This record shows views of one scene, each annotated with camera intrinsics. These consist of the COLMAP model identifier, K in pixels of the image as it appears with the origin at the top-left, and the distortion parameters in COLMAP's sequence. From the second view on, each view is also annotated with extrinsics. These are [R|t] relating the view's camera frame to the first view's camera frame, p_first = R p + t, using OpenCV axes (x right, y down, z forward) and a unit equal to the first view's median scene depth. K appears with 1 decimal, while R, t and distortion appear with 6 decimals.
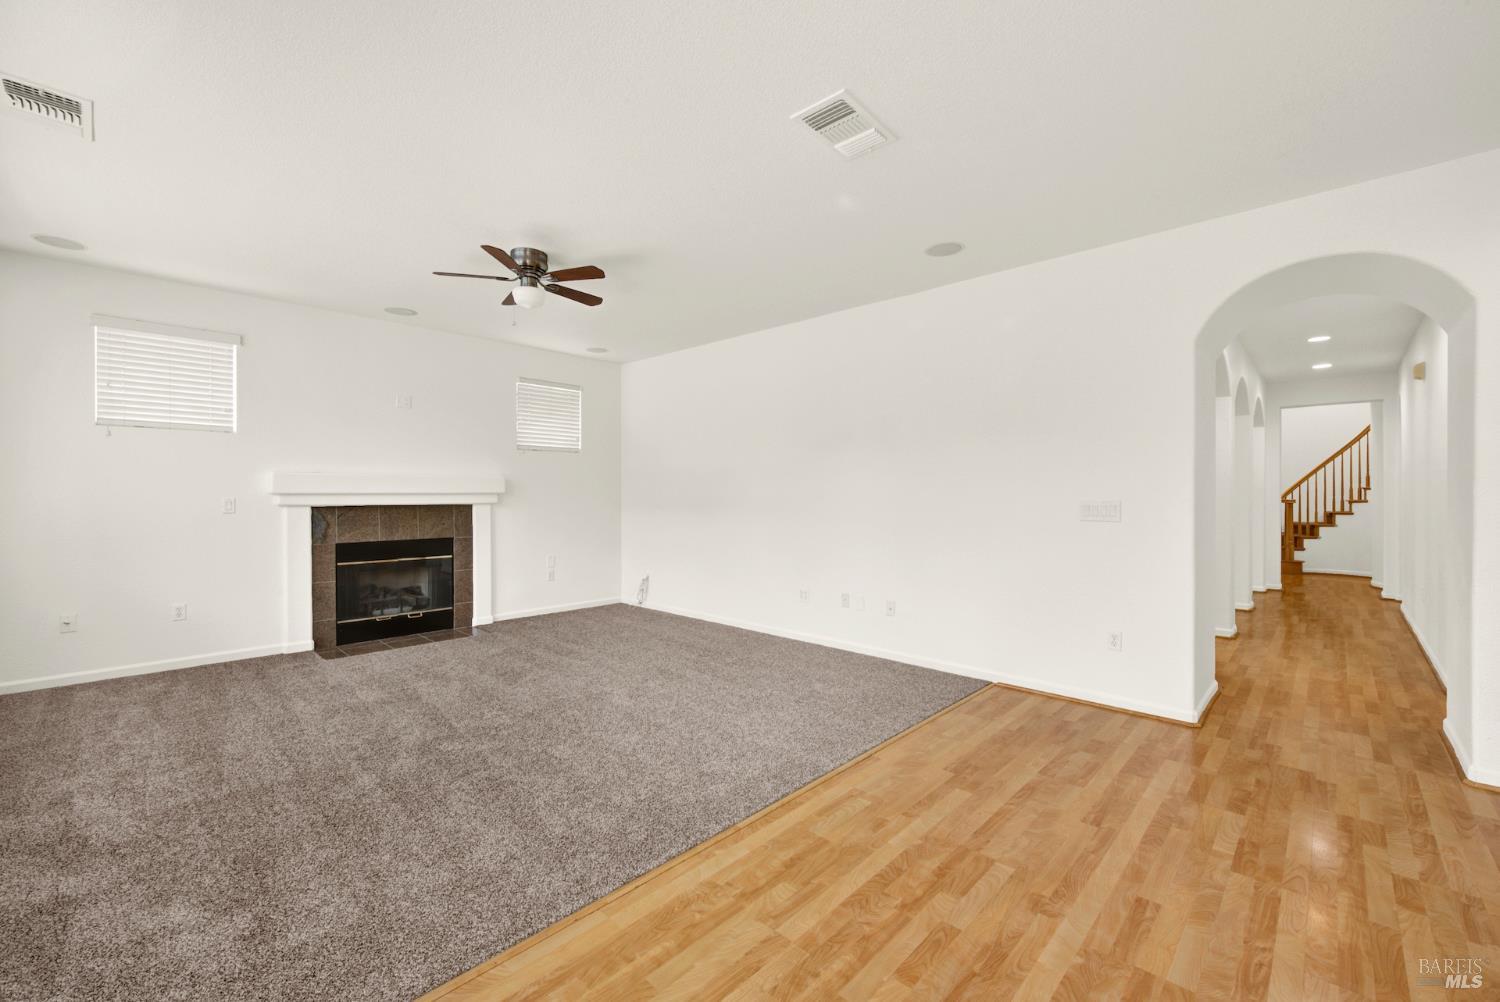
lens RADIAL K [[615.1, 0, 748.2], [0, 615.1, 494.9], [0, 0, 1]] dist [0.001021, -0.000419]
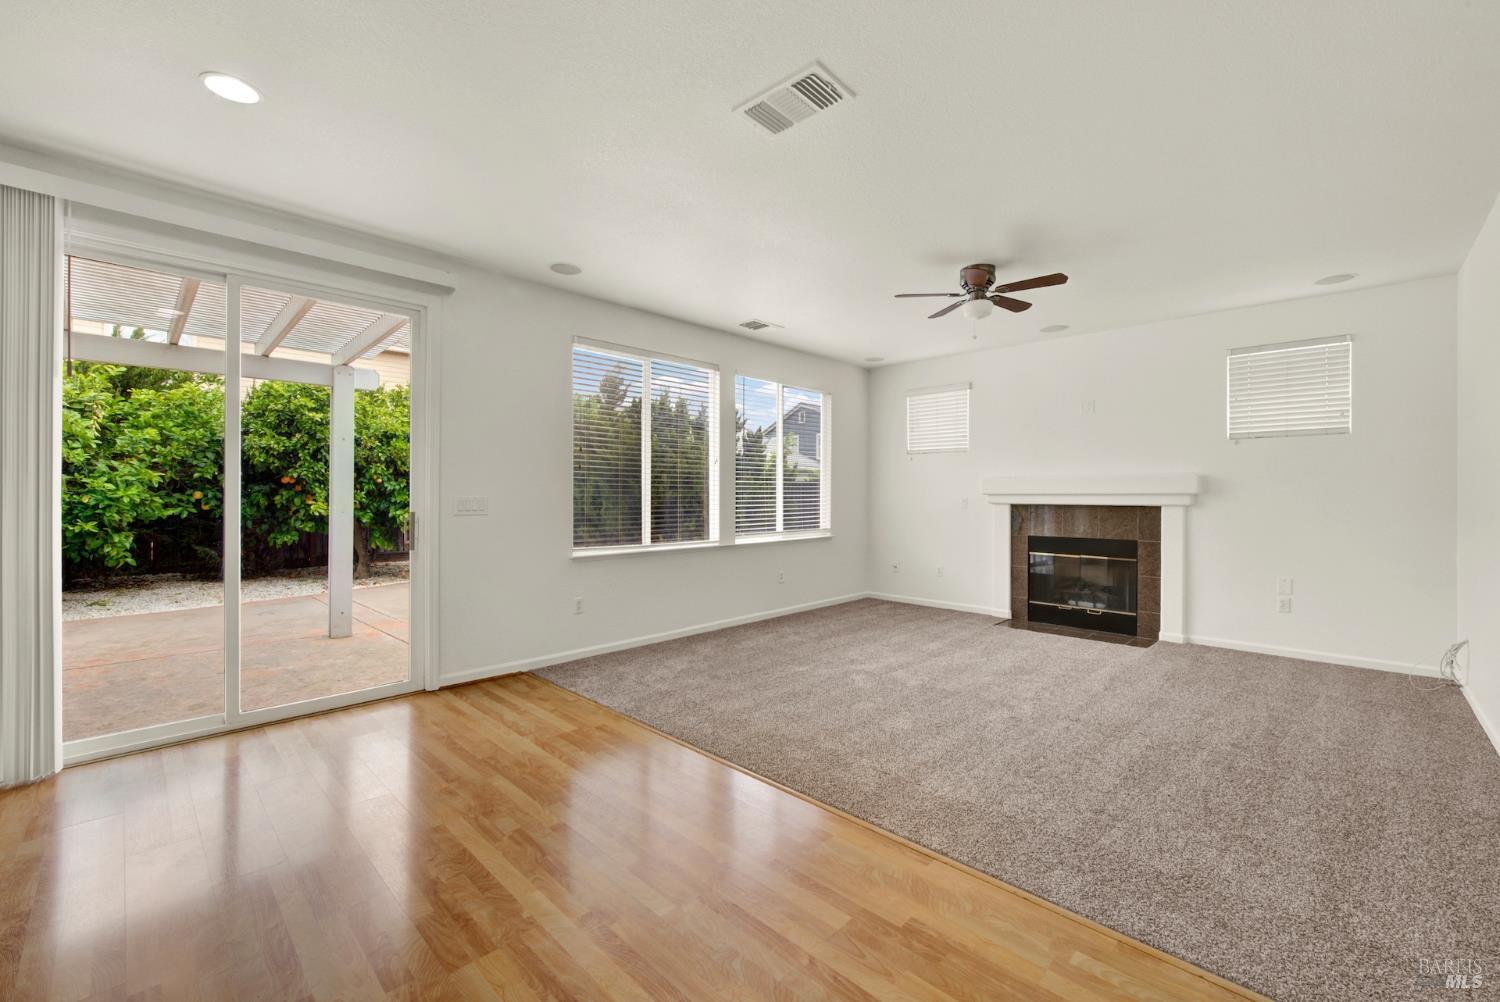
lens RADIAL K [[615.1, 0, 748.2], [0, 615.1, 494.9], [0, 0, 1]] dist [0.001021, -0.000419]
pose [[-0.015946, -0.000396, -0.999873, 0.545183], [-0.003774, 0.999993, -0.000336, 0.001751], [0.999866, 0.003768, -0.015947, 0.472480]]
